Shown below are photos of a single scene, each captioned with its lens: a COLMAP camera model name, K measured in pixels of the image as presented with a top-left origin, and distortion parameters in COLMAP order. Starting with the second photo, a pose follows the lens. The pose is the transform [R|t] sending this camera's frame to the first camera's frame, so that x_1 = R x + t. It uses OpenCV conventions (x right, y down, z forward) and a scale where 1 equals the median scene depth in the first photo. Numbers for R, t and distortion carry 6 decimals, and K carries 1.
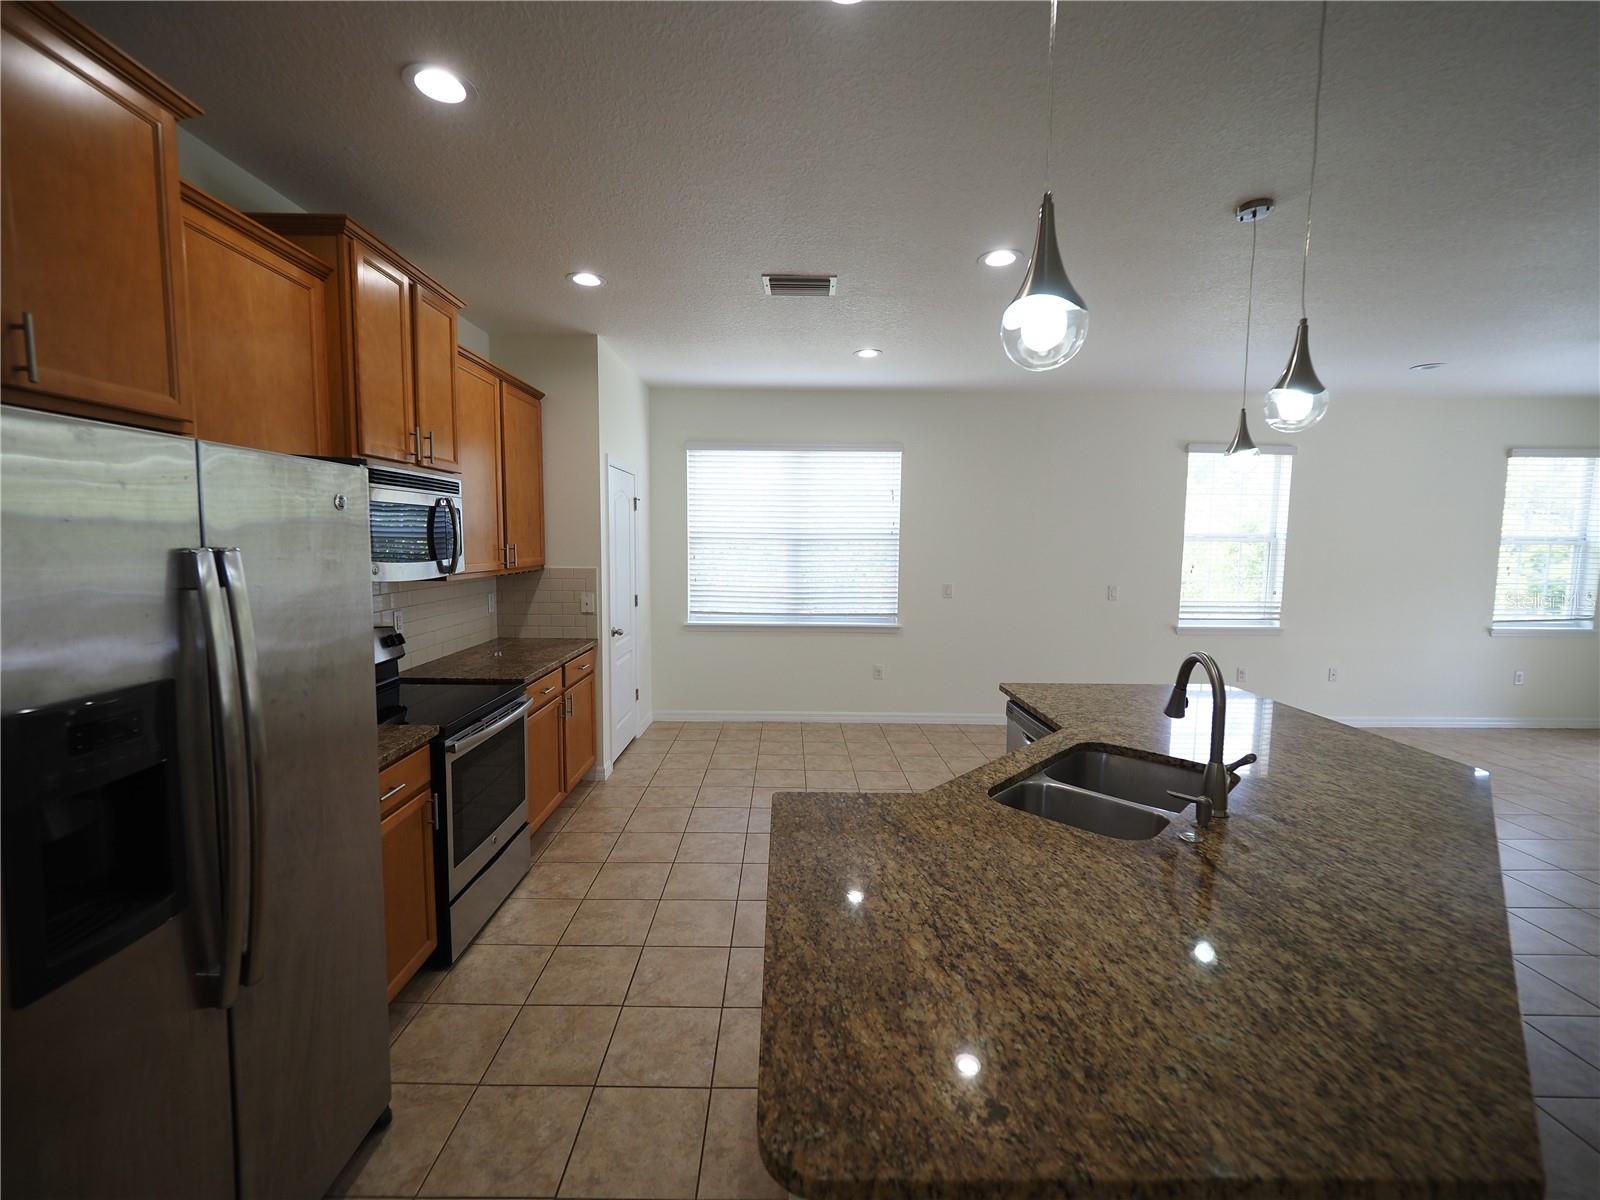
lens RADIAL K [[675.9, 0, 790.1], [0, 675.9, 599.5], [0, 0, 1]] dist [-0.011189, 0.002575]
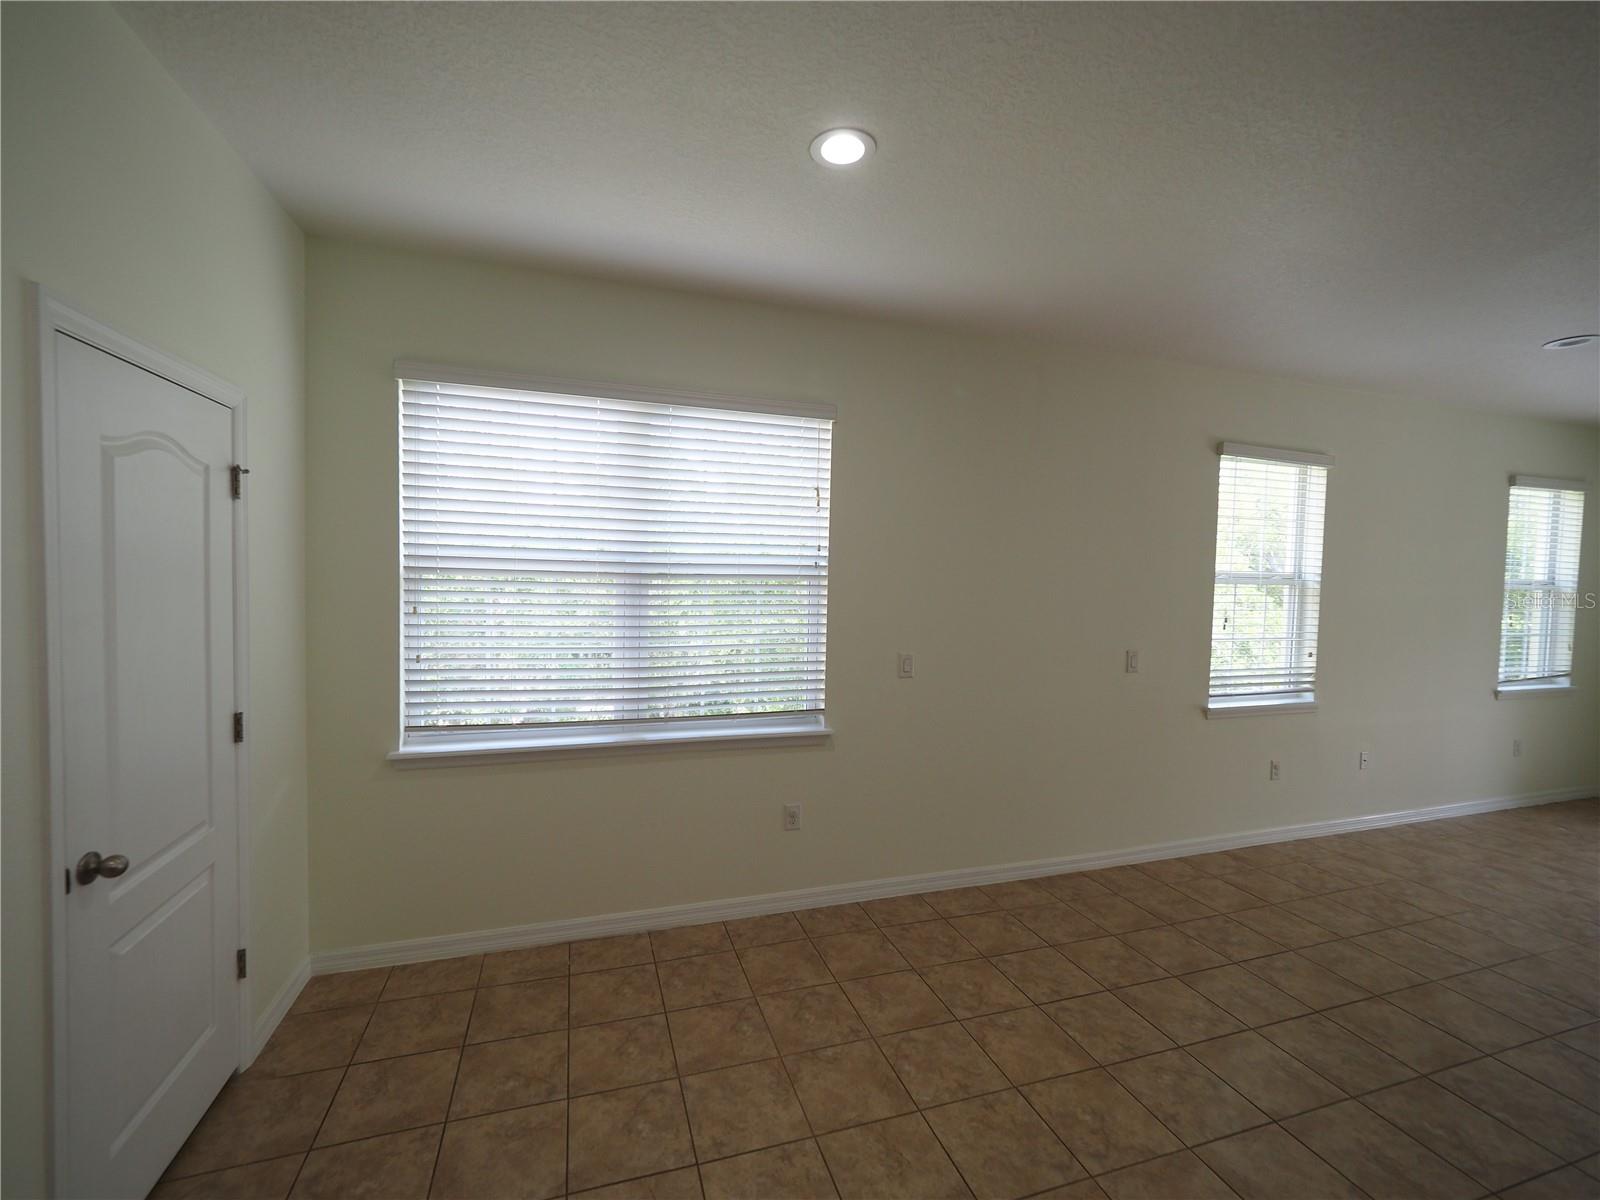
lens RADIAL K [[675.9, 0, 794.3], [0, 675.9, 602.7], [0, 0, 1]] dist [-0.011189, 0.002575]
pose [[0.953624, -0.001241, 0.300998, -0.056529], [0.013135, 0.999211, -0.037494, -0.080423], [-0.300714, 0.039709, 0.952887, 0.815870]]
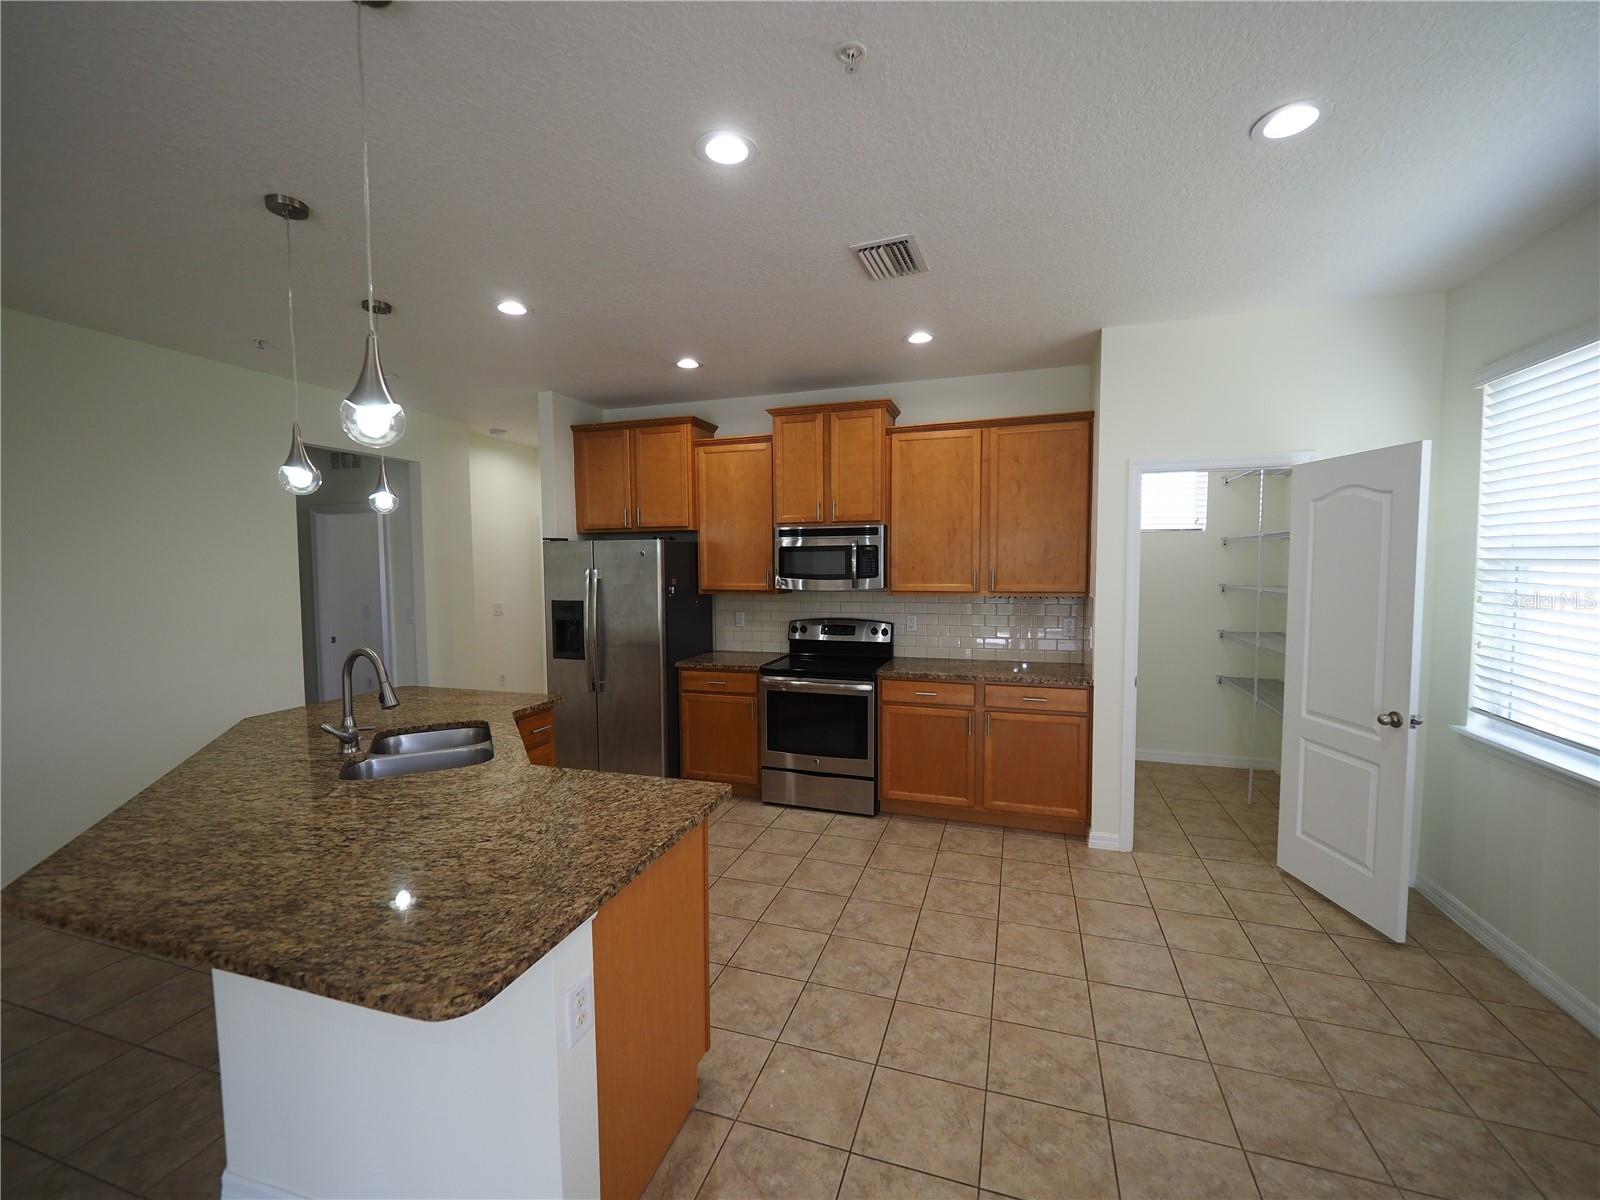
lens RADIAL K [[675.9, 0, 796.8], [0, 675.9, 604.2], [0, 0, 1]] dist [-0.011189, 0.002575]
pose [[-0.320656, 0.049111, -0.945922, 0.832892], [-0.081515, 0.993519, 0.079215, -0.096909], [0.943682, 0.102508, -0.314574, 1.159601]]
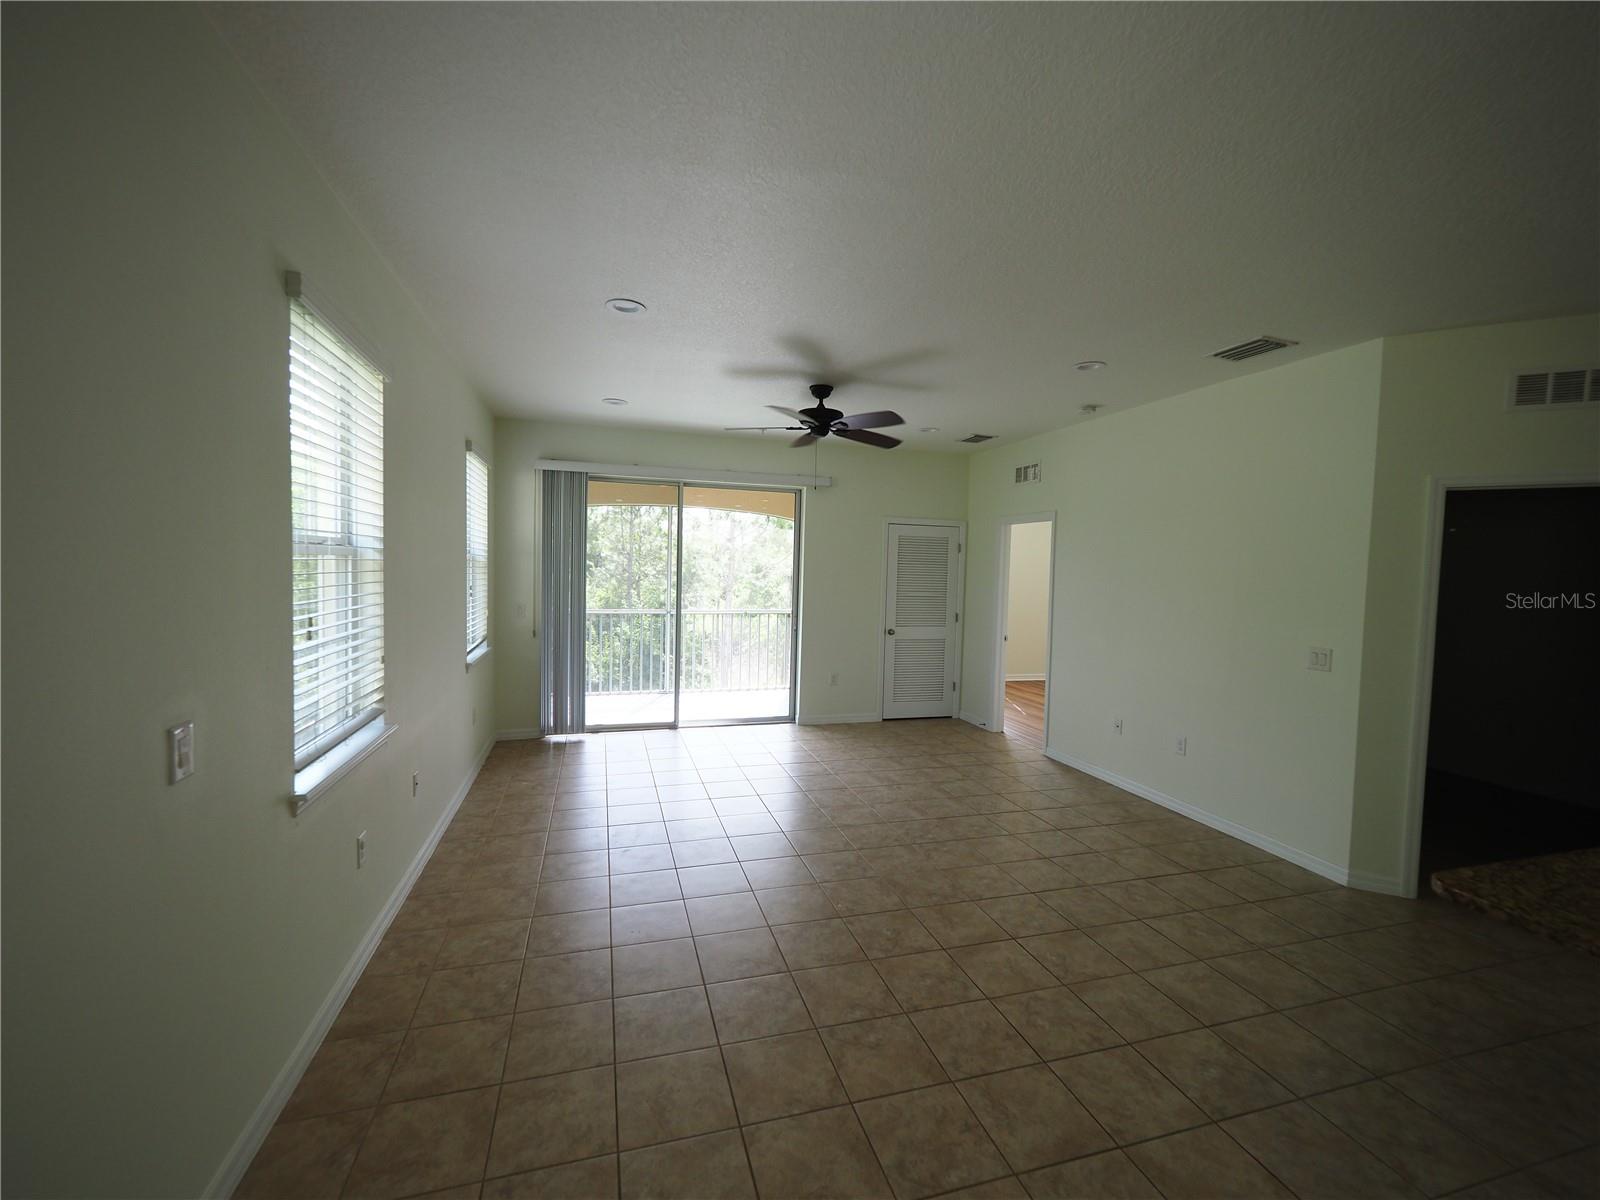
lens RADIAL K [[675.9, 0, 793.9], [0, 675.9, 603.4], [0, 0, 1]] dist [-0.011189, 0.002575]
pose [[-0.272021, -0.067097, 0.959949, 0.299169], [0.055159, 0.994839, 0.085166, -0.130696], [-0.960709, 0.076117, -0.266916, 1.452062]]
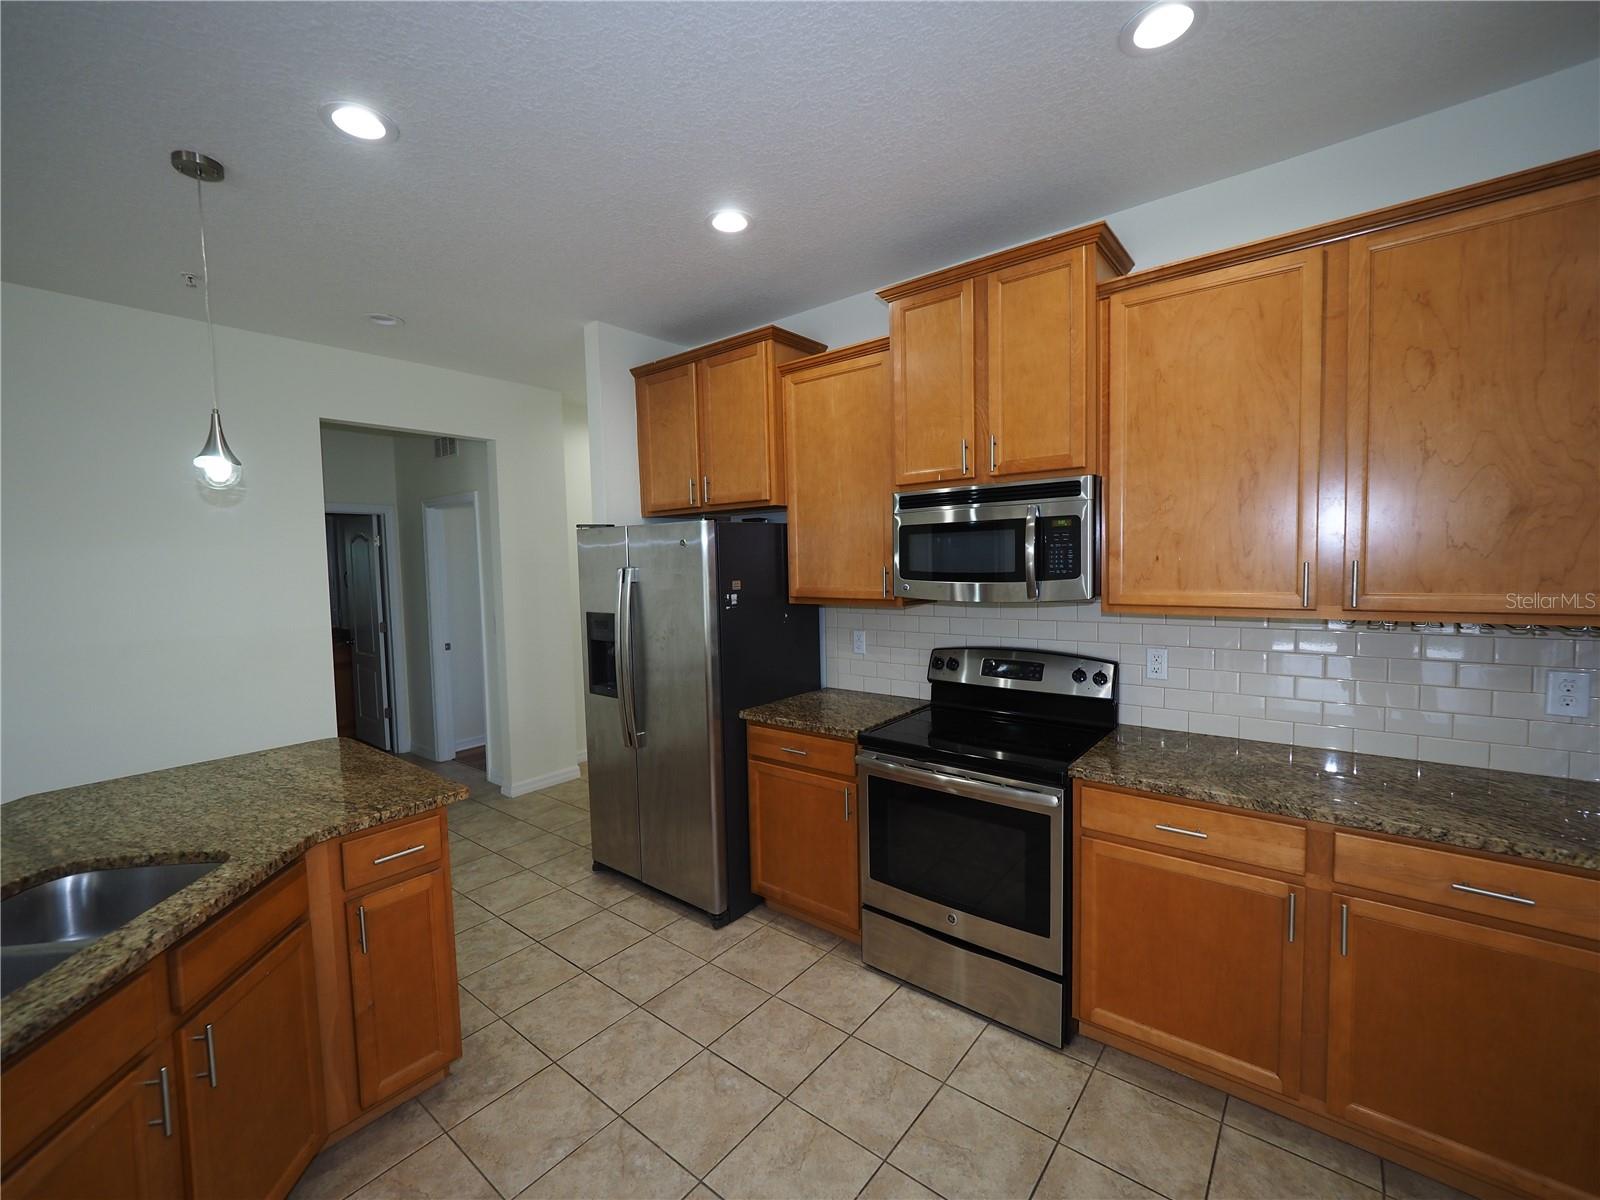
lens RADIAL K [[675.9, 0, 793.4], [0, 675.9, 599.1], [0, 0, 1]] dist [-0.011189, 0.002575]
pose [[-0.634780, 0.050499, -0.771041, 0.255531], [-0.052311, 0.992764, 0.108087, -0.094780], [0.770920, 0.108945, -0.627545, 1.097466]]
